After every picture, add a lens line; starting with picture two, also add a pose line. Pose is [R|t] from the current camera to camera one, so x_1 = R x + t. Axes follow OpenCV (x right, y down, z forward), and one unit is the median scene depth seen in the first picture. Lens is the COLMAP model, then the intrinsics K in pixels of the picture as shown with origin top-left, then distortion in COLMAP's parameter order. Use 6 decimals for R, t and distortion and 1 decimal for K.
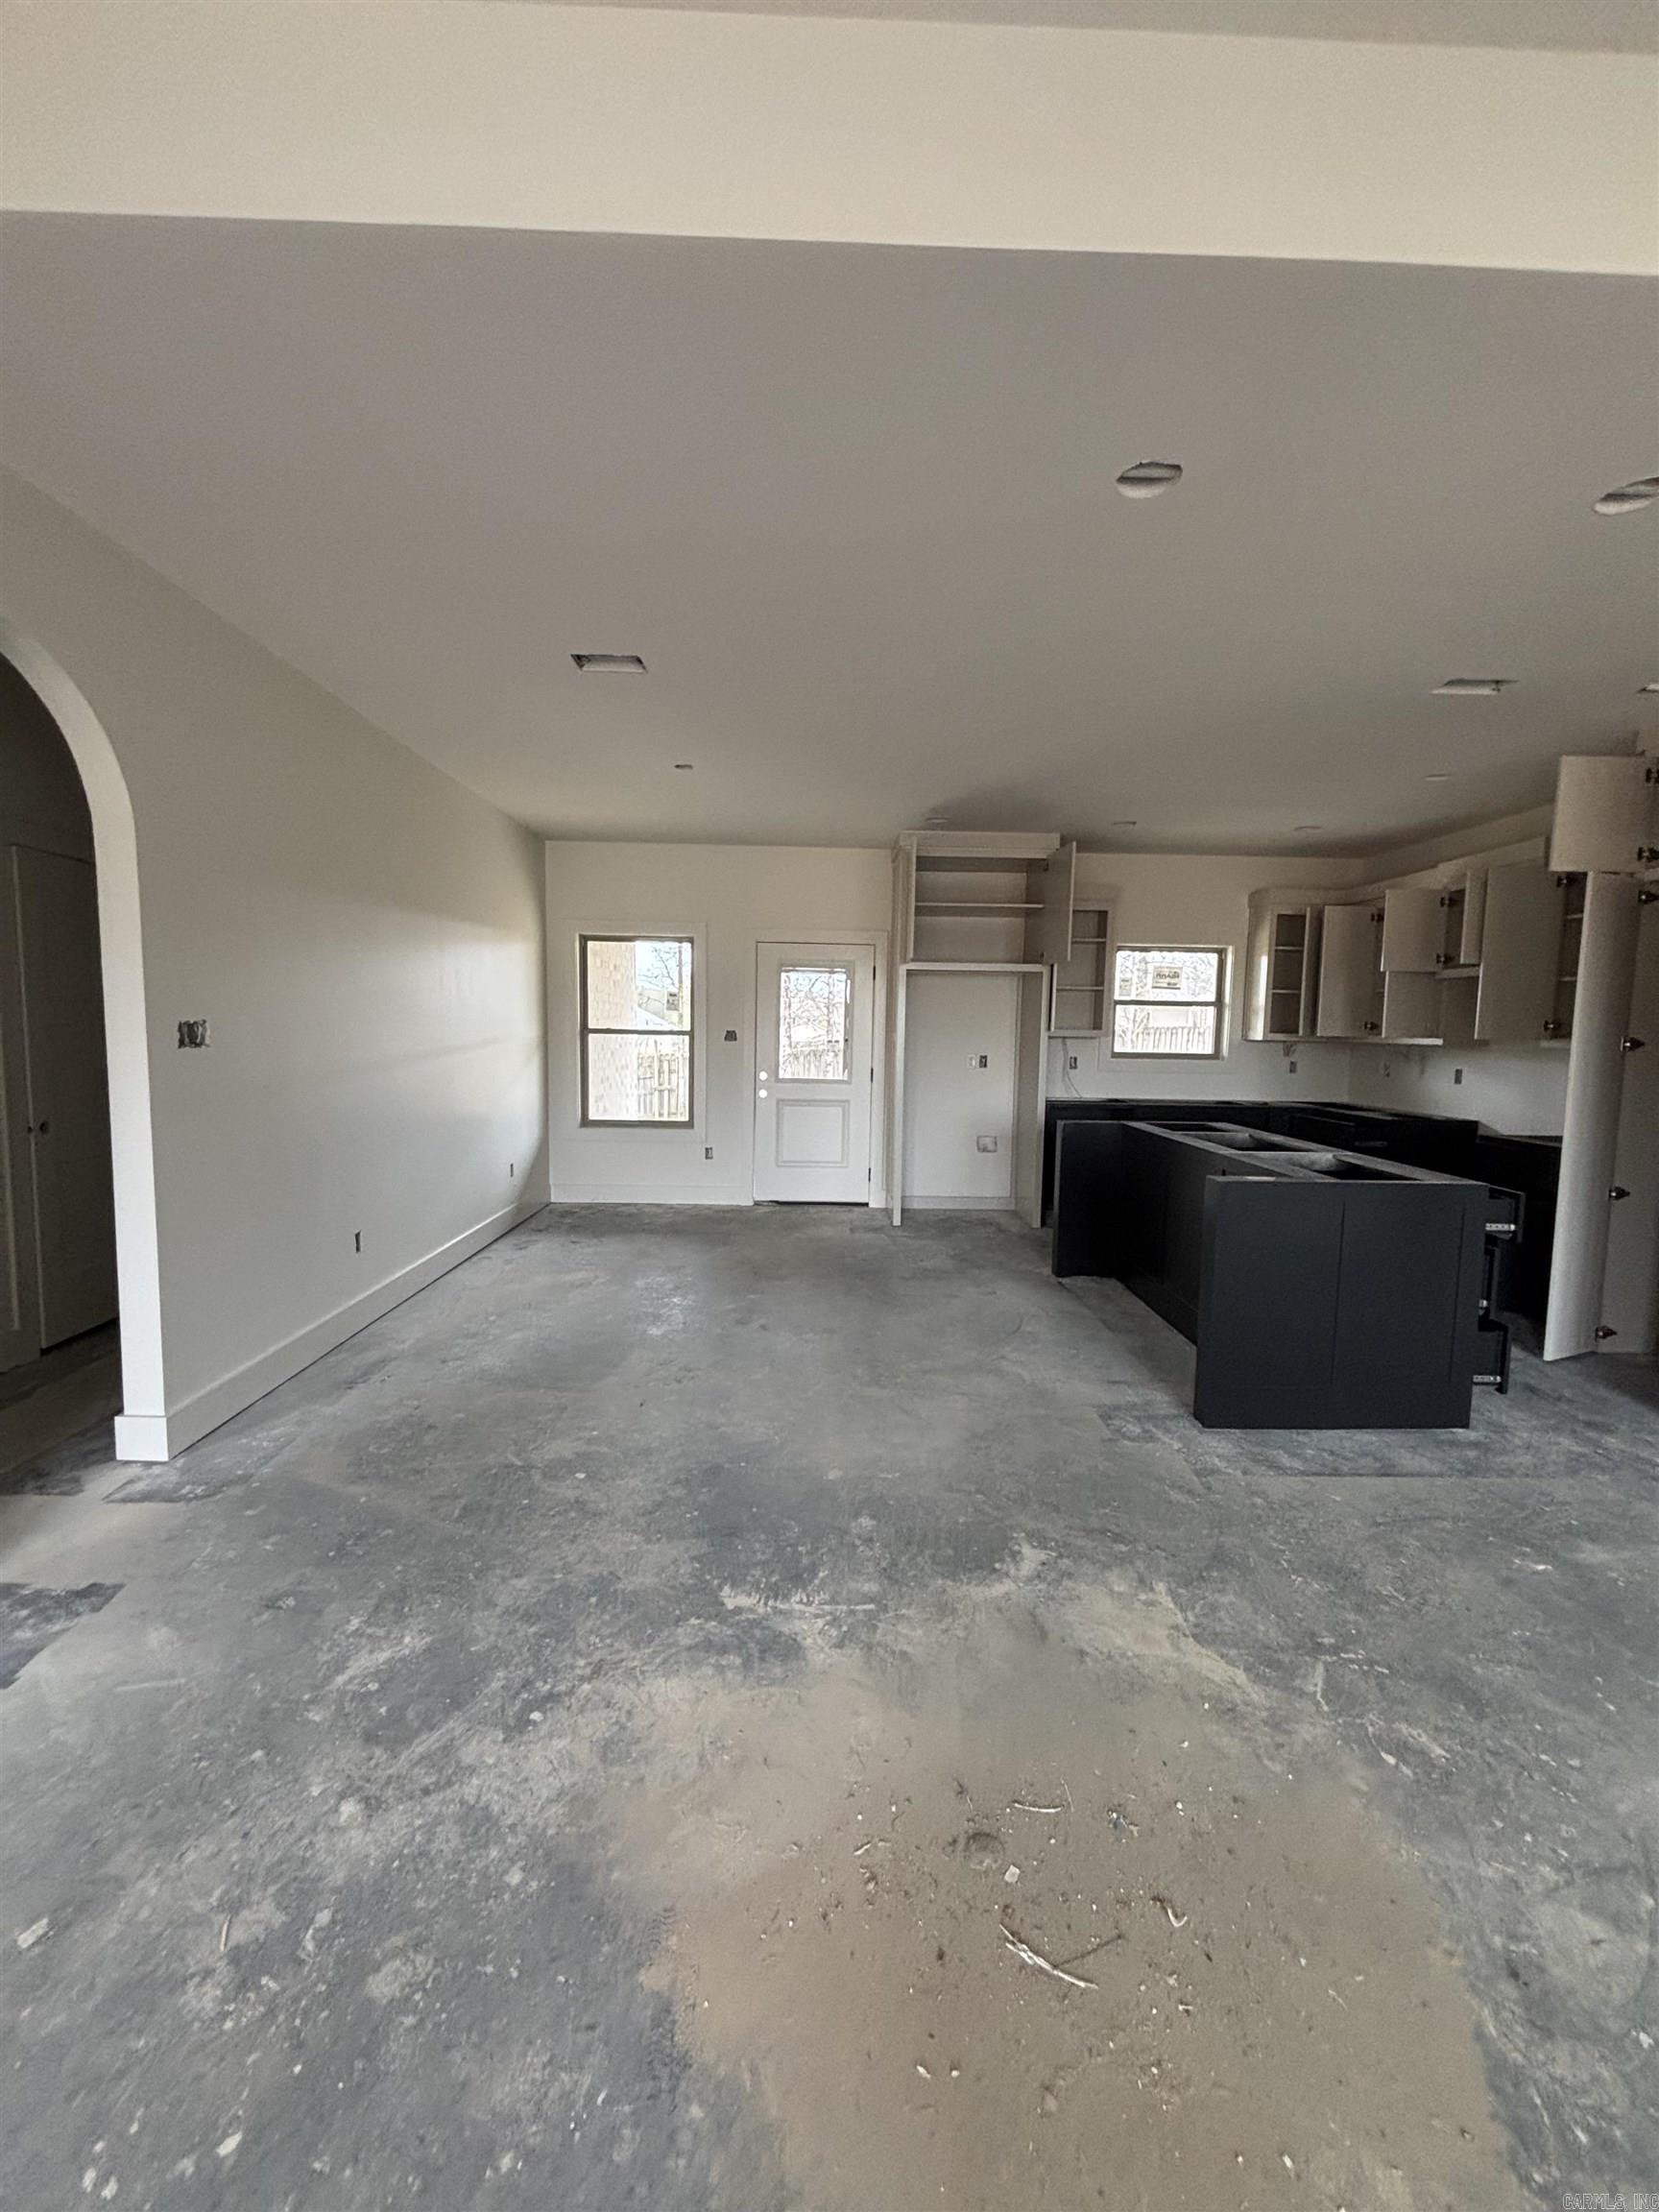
lens RADIAL K [[881.1, 0, 829.5], [0, 881.1, 1106.0], [0, 0, 1]] dist [0.016627, 0.000082]
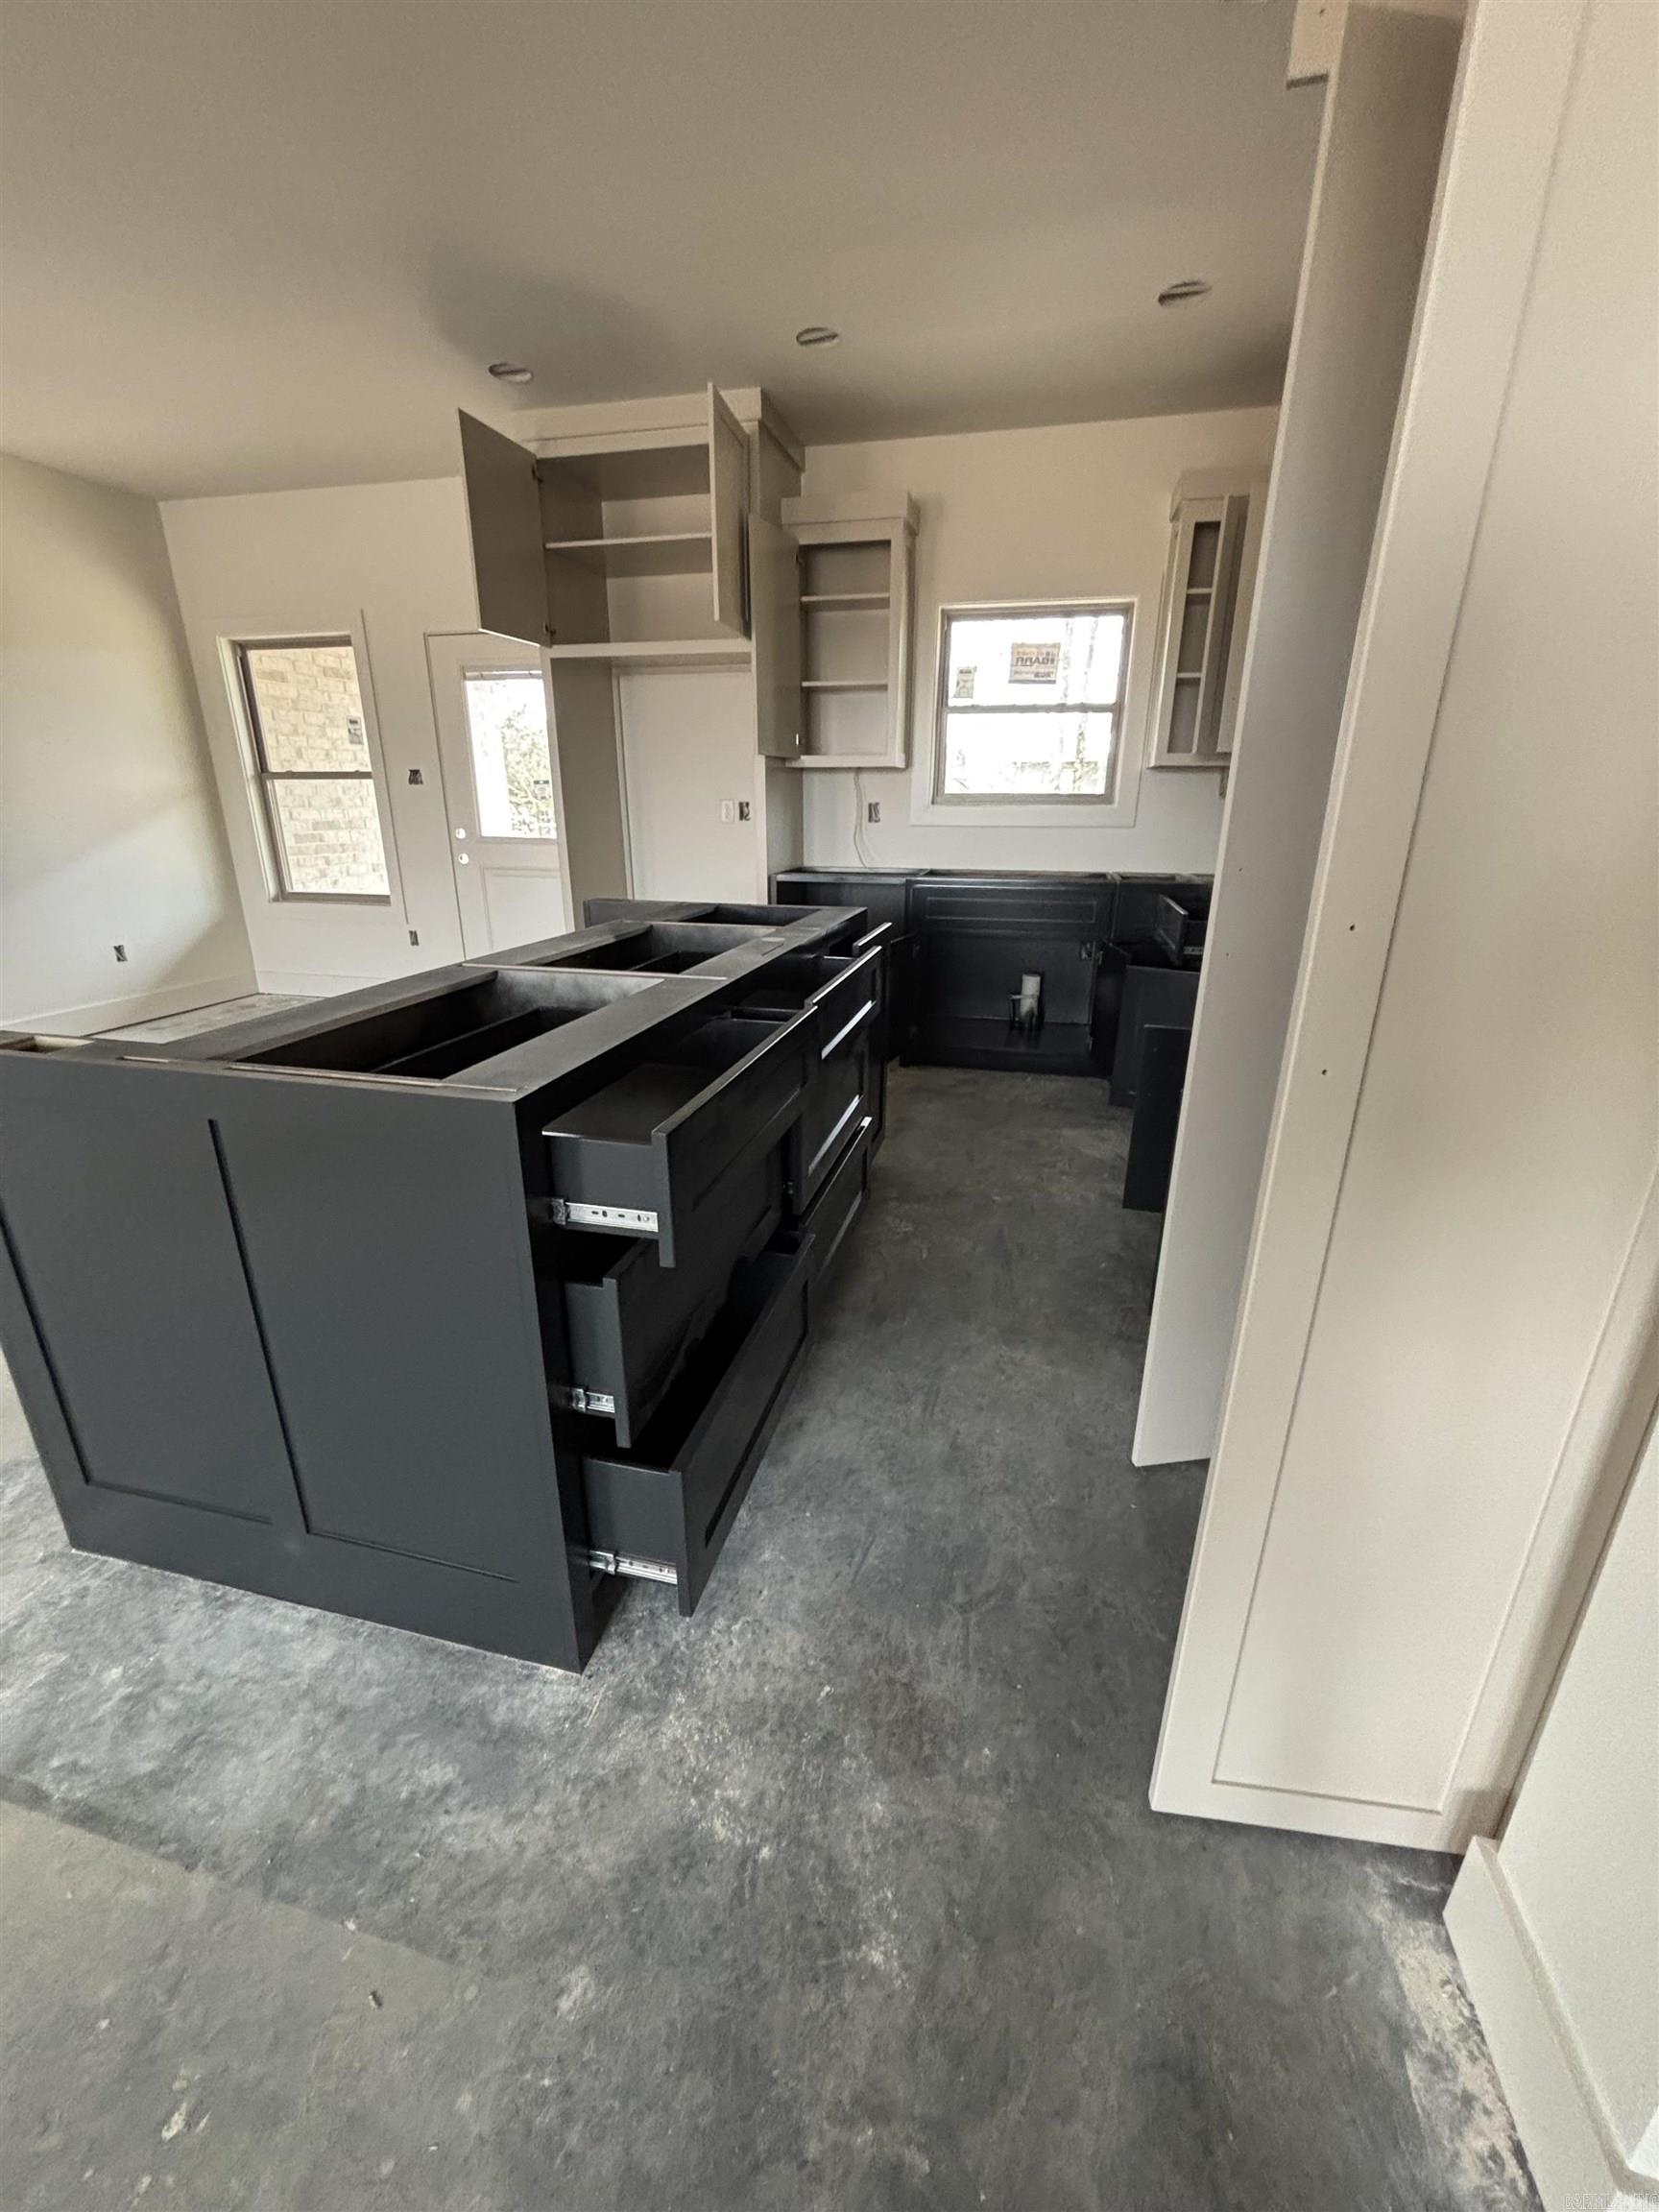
lens RADIAL K [[888.3, 0, 829.5], [0, 888.3, 1106.0], [0, 0, 1]] dist [-0.009999, 0.000015]
pose [[0.966432, 0.074513, -0.245881, 0.424462], [-0.014341, 0.971174, 0.237939, 0.006310], [0.256523, -0.226425, 0.939642, 0.332560]]
